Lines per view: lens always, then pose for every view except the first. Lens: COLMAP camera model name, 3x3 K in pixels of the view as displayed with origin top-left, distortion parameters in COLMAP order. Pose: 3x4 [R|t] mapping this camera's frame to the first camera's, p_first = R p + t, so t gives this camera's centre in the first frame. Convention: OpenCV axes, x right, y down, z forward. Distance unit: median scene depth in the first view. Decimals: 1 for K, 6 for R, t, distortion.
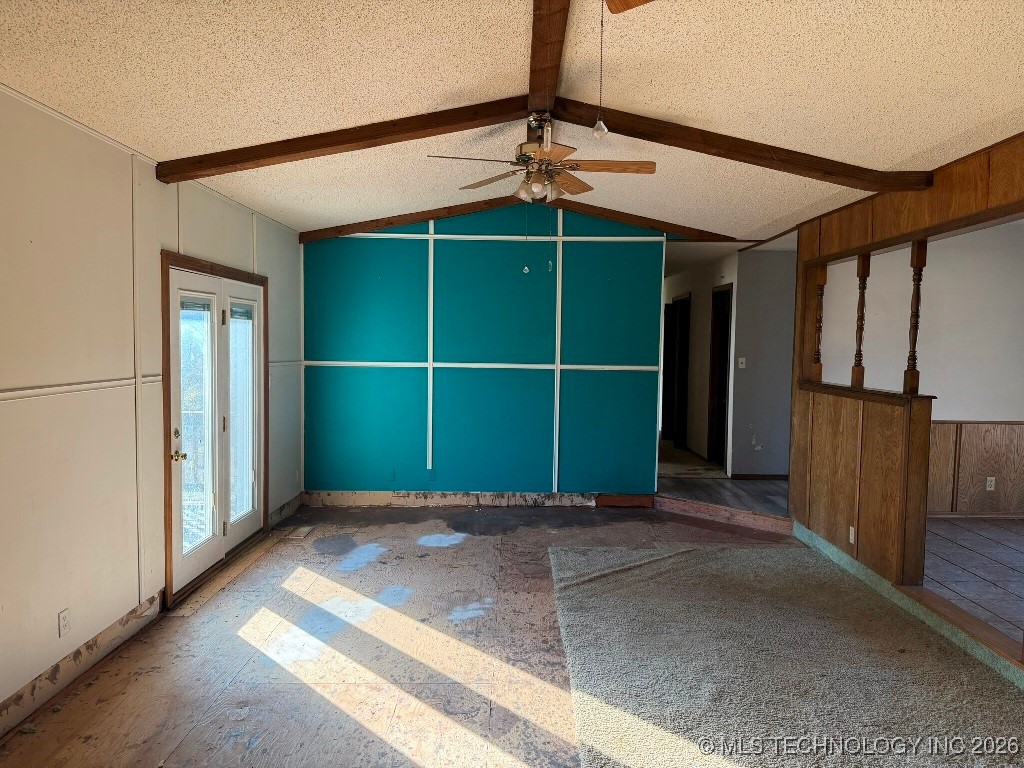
lens RADIAL K [[720.3, 0, 512.0], [0, 720.3, 384.0], [0, 0, 1]] dist [0.108371, -0.146177]
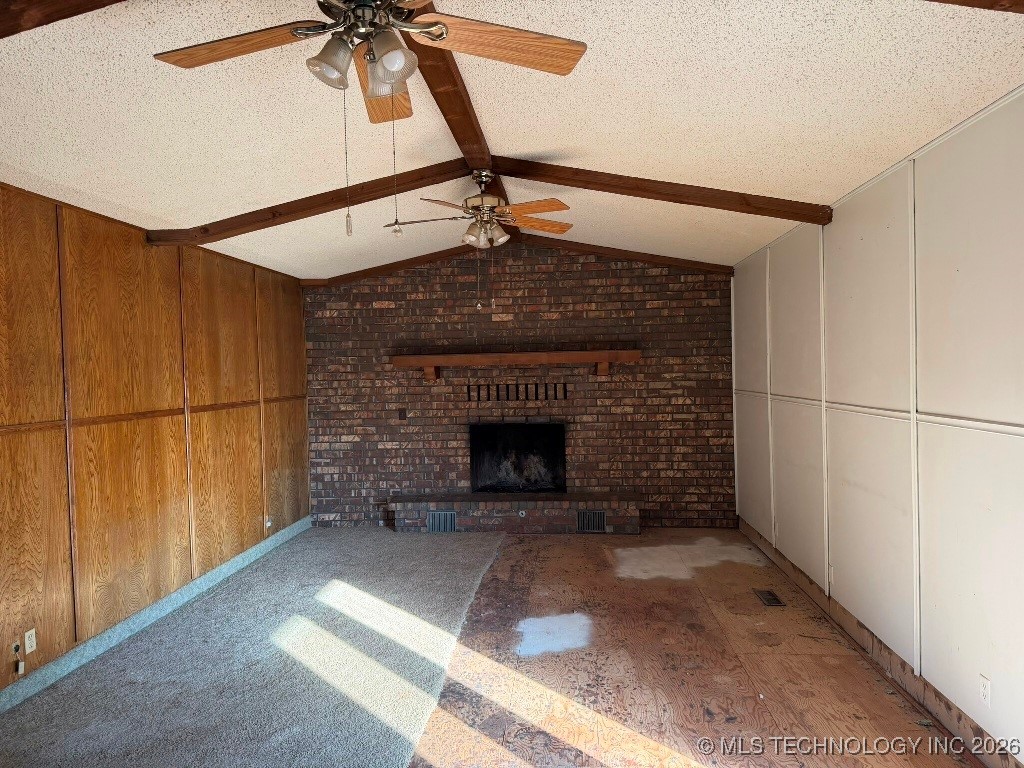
lens RADIAL K [[720.3, 0, 512.0], [0, 720.3, 384.0], [0, 0, 1]] dist [0.108371, -0.146177]
pose [[-0.996959, 0.011459, 0.077080, -0.065744], [0.017402, 0.996889, 0.076879, -0.064819], [-0.075959, 0.077987, -0.994056, 1.039573]]
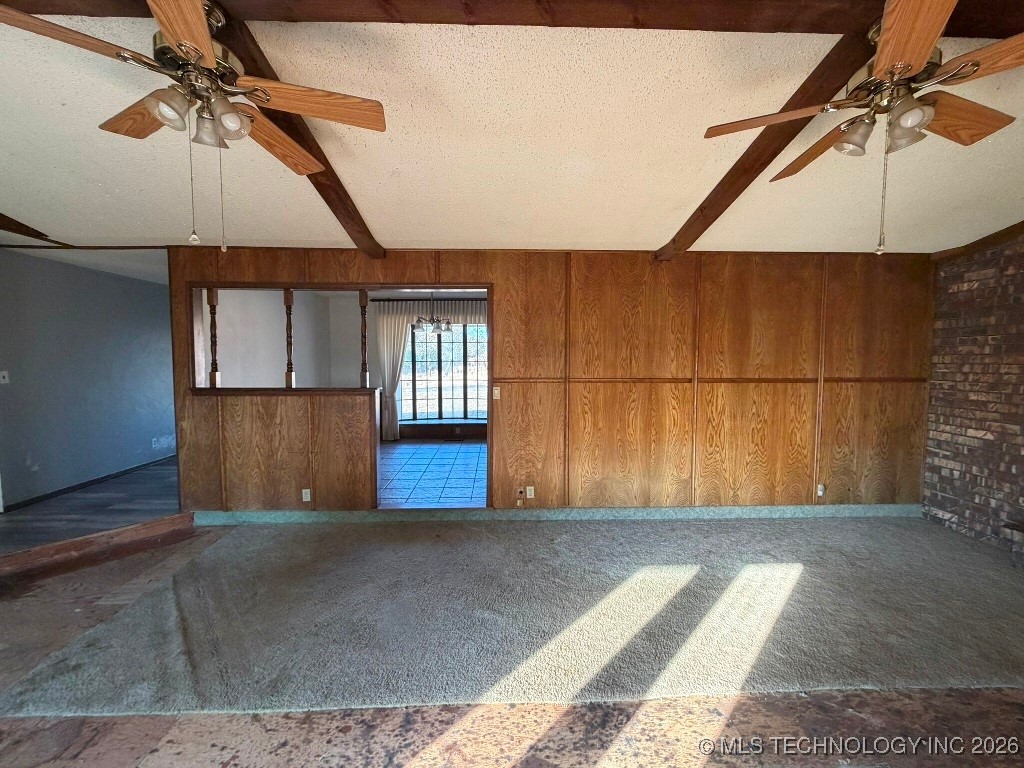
lens RADIAL K [[409.9, 0, 512.0], [0, 409.9, 384.0], [0, 0, 1]] dist [0.004826, 0.000305]
pose [[-0.039922, -0.075003, 0.996384, -0.248620], [0.052103, 0.995666, 0.077036, -0.033173], [-0.997843, 0.054990, -0.035841, 0.521897]]
